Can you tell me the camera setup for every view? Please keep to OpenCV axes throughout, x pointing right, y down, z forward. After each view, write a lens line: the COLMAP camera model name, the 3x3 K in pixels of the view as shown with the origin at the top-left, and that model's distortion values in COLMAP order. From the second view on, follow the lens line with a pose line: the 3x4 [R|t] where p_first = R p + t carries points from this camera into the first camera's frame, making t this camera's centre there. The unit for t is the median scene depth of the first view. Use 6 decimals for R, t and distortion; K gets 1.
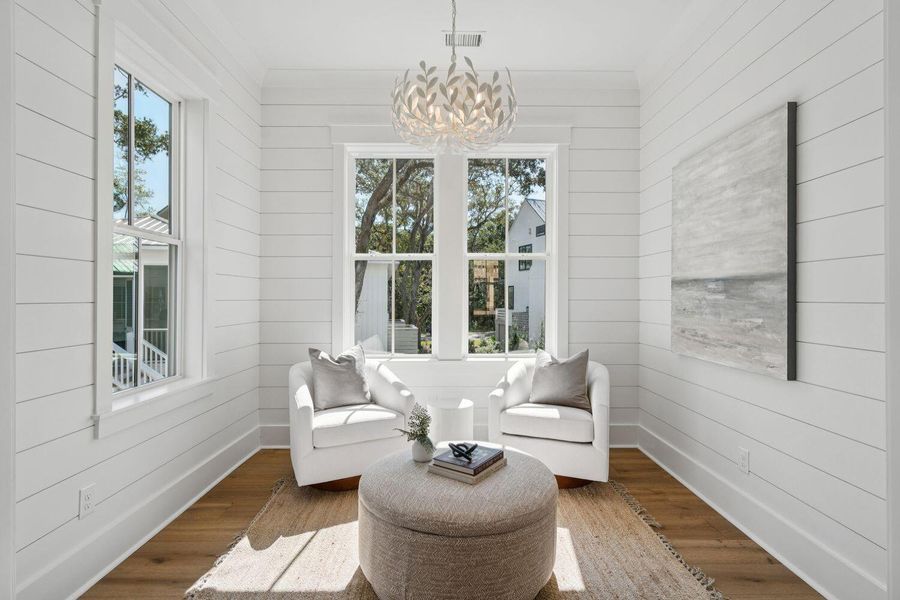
lens RADIAL K [[434.4, 0, 448.0], [0, 434.4, 294.6], [0, 0, 1]] dist [0.002053, -0.000369]
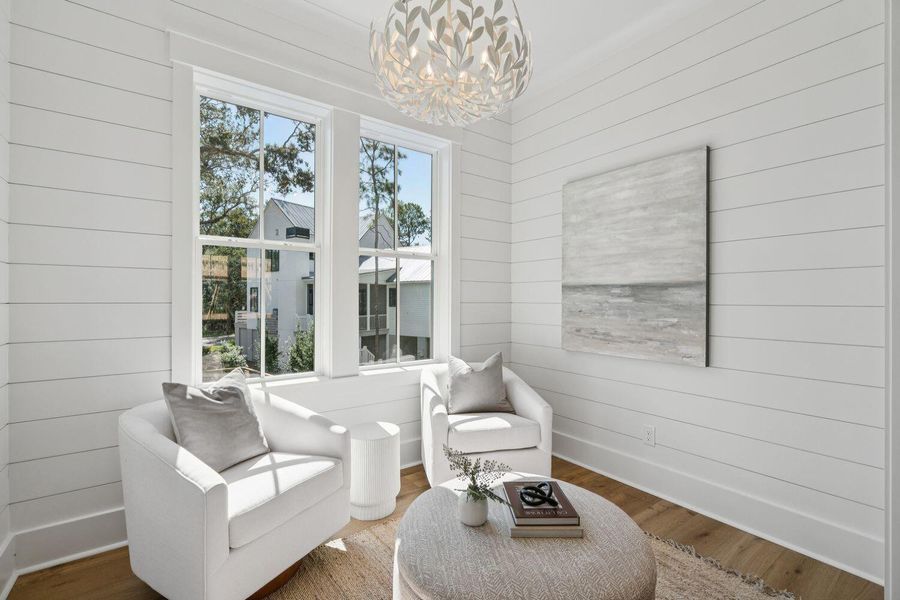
lens RADIAL K [[406.6, 0, 452.2], [0, 406.6, 300.9], [0, 0, 1]] dist [-0.005937, 0.002070]
pose [[0.811355, 0.002371, 0.584549, -0.382479], [-0.007833, 0.999946, 0.006816, 0.002620], [-0.584501, -0.010109, 0.811330, 0.365323]]
